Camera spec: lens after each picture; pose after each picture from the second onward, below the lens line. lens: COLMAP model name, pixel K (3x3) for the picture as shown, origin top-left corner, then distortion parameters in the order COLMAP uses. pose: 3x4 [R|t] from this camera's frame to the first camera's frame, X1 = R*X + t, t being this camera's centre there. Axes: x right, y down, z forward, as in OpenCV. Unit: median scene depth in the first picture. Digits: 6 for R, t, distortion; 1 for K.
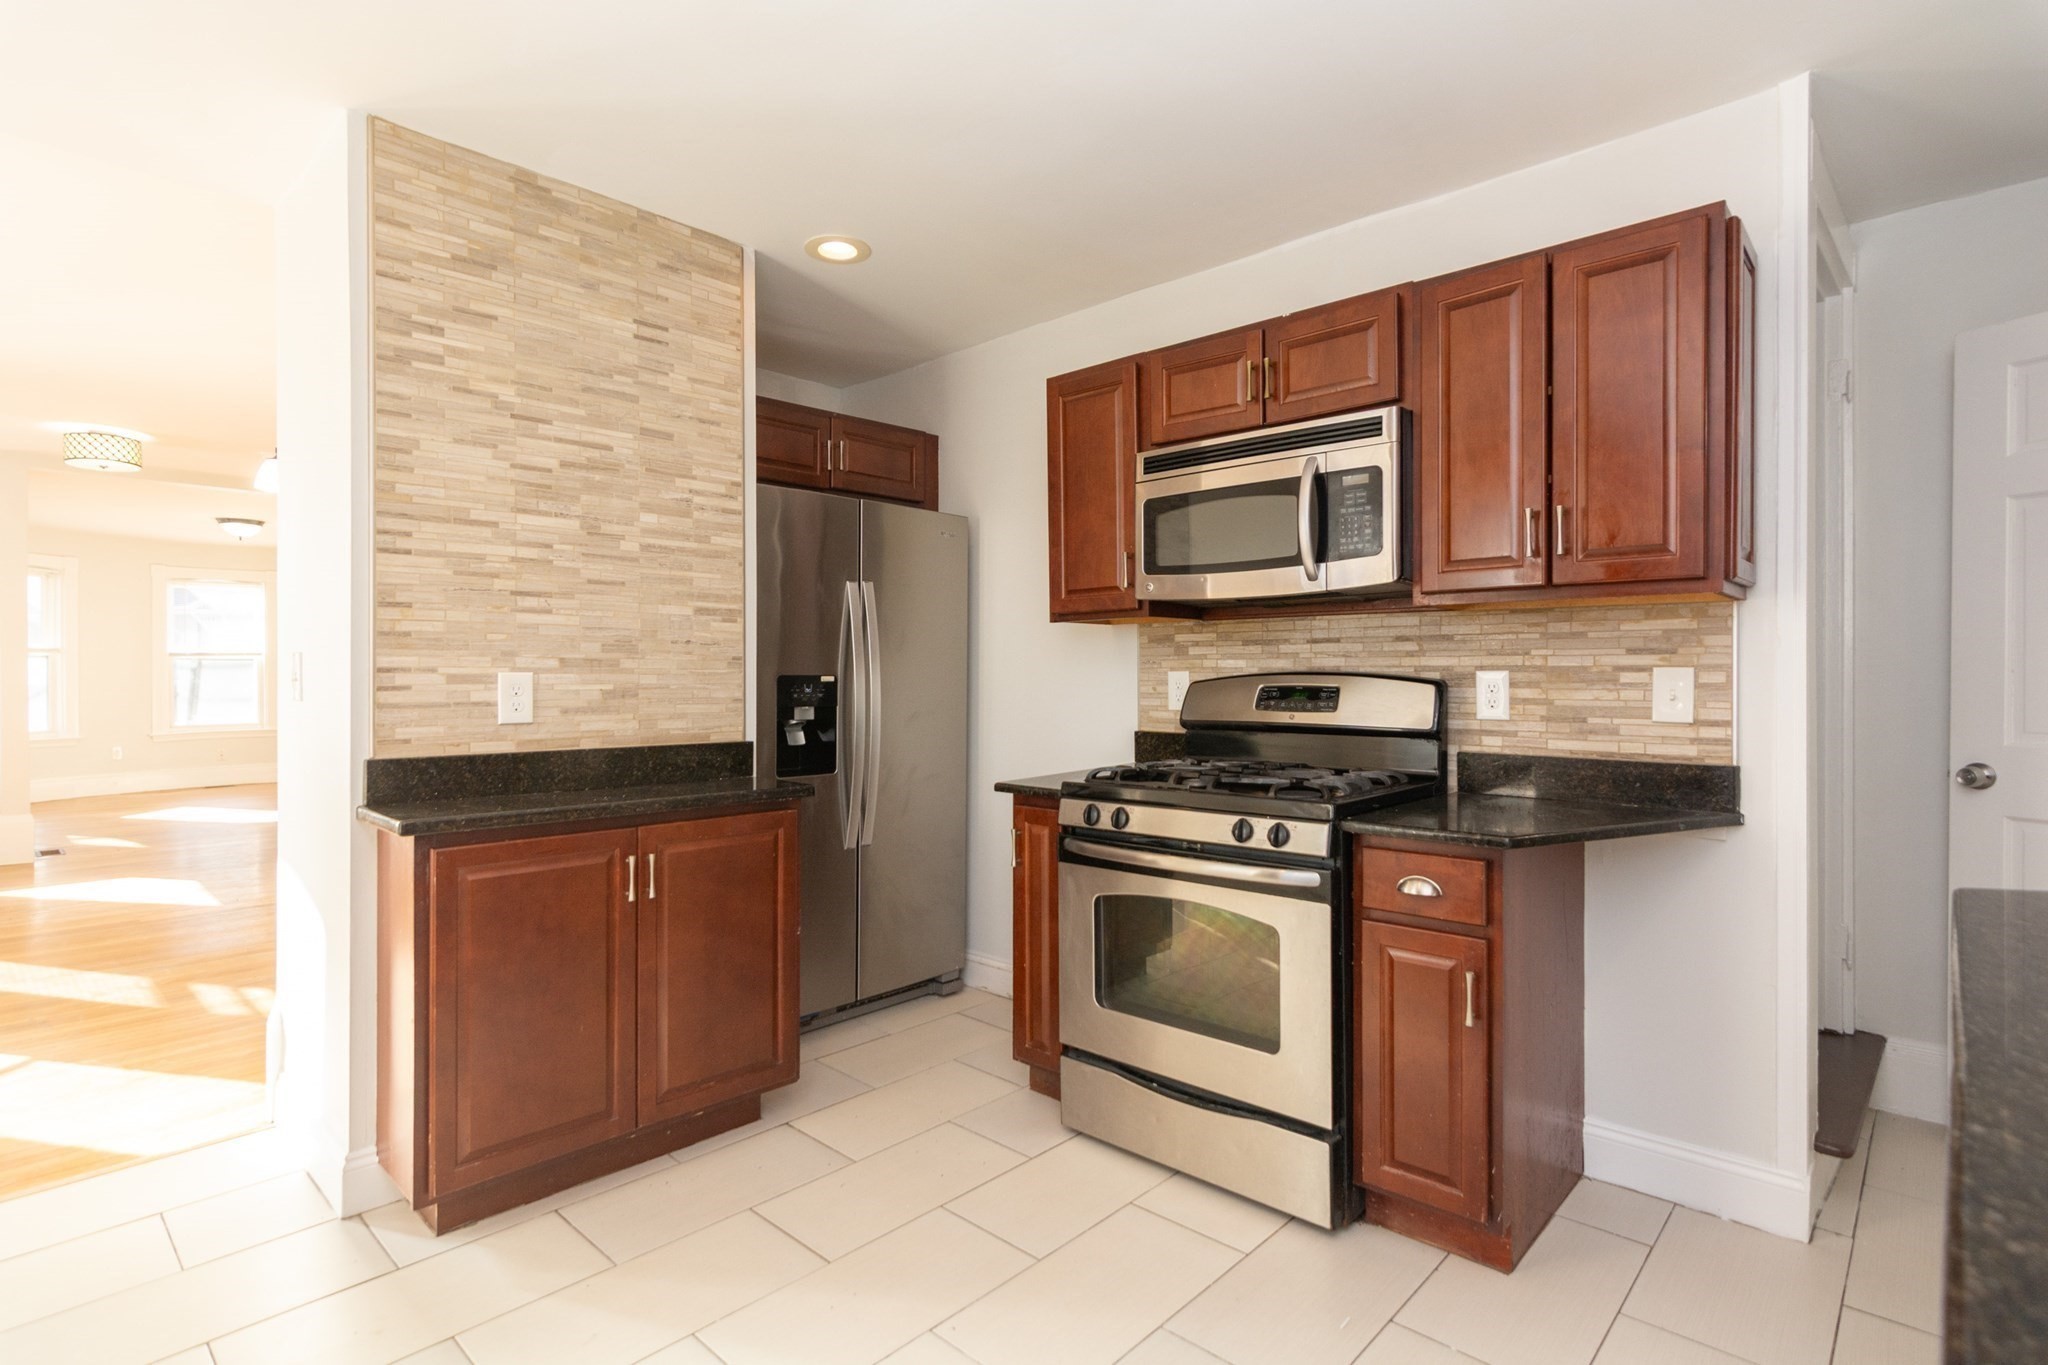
lens RADIAL K [[996.4, 0, 1030.1], [0, 996.4, 675.3], [0, 0, 1]] dist [-0.018067, 0.002253]
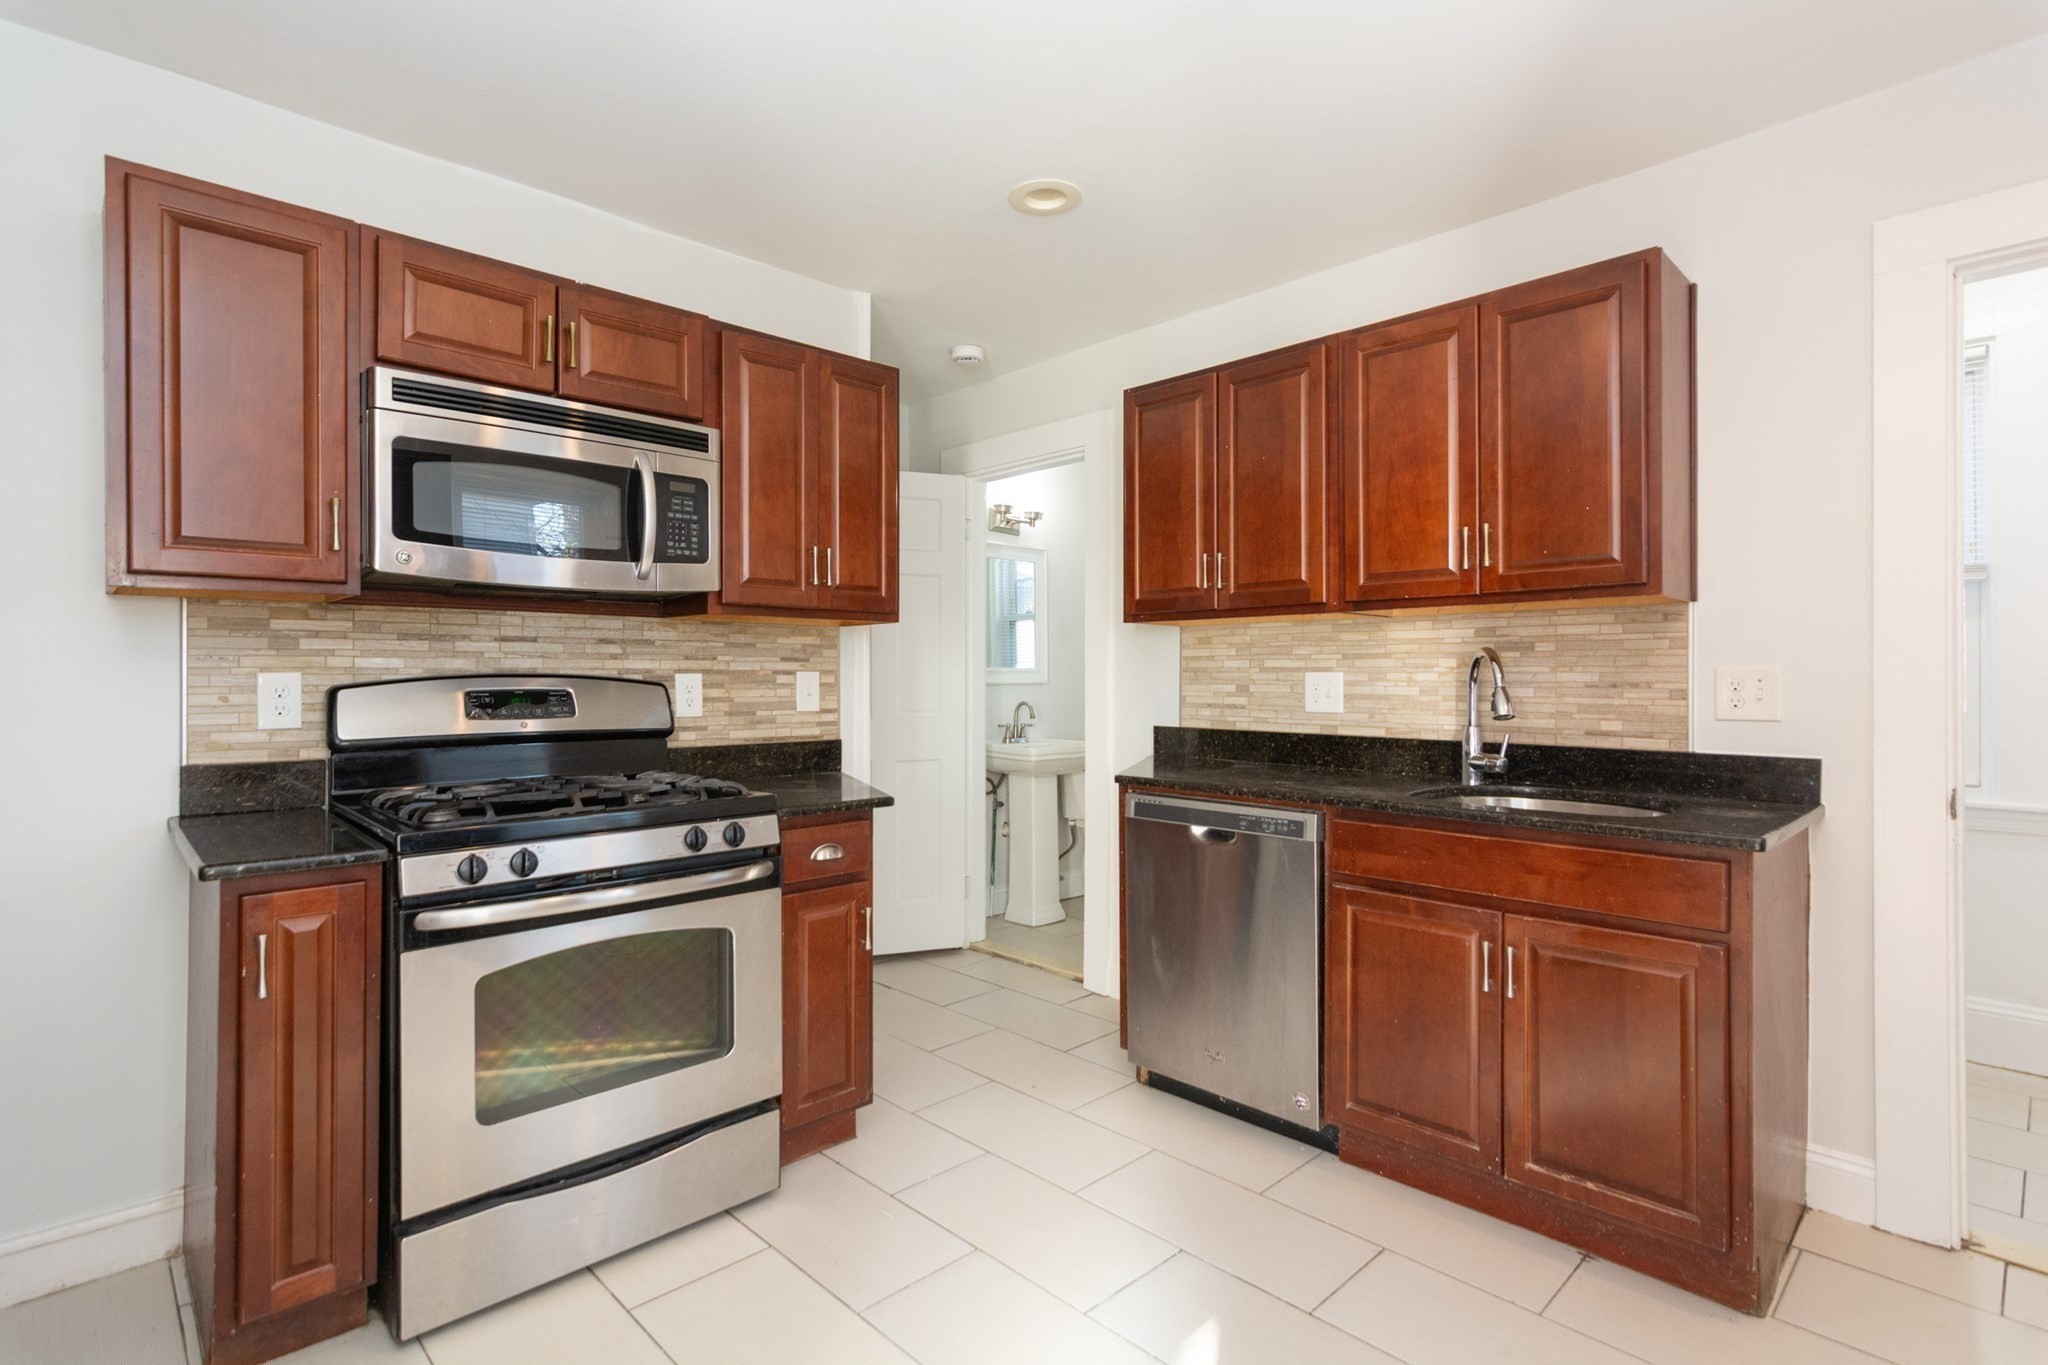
lens RADIAL K [[996.4, 0, 1022.8], [0, 996.4, 671.3], [0, 0, 1]] dist [-0.018067, 0.002253]
pose [[0.054801, 0.007434, 0.998470, -0.648546], [0.003631, 0.999964, -0.007645, 0.002963], [-0.998491, 0.004044, 0.054772, 0.566805]]
